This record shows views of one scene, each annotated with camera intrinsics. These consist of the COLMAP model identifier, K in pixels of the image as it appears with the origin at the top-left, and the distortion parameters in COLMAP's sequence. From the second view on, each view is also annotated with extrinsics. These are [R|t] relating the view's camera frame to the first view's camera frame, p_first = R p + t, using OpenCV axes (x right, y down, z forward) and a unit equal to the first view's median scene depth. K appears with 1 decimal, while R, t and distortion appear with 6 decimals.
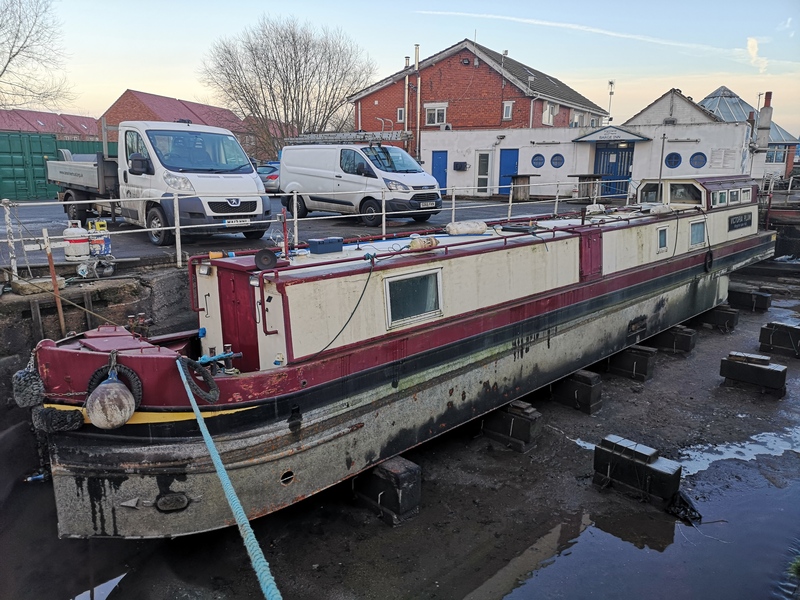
lens RADIAL K [[627.0, 0, 403.4], [0, 627.0, 303.5], [0, 0, 1]] dist [0.076239, -0.080393]
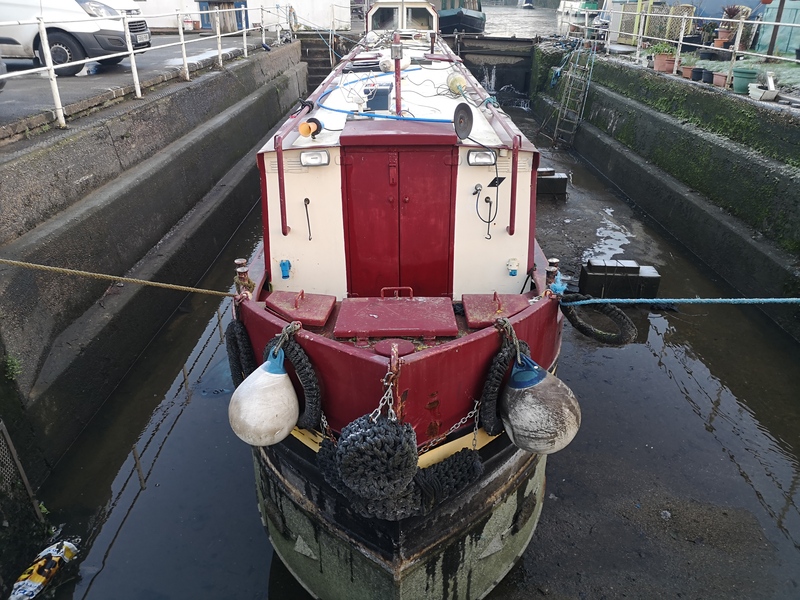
lens RADIAL K [[627.0, 0, 403.4], [0, 627.0, 303.5], [0, 0, 1]] dist [0.076239, -0.080393]
pose [[0.692341, -0.305590, 0.653666, -0.619598], [0.144596, 0.946274, 0.289235, -0.076025], [-0.706935, -0.105732, 0.699331, 0.497295]]
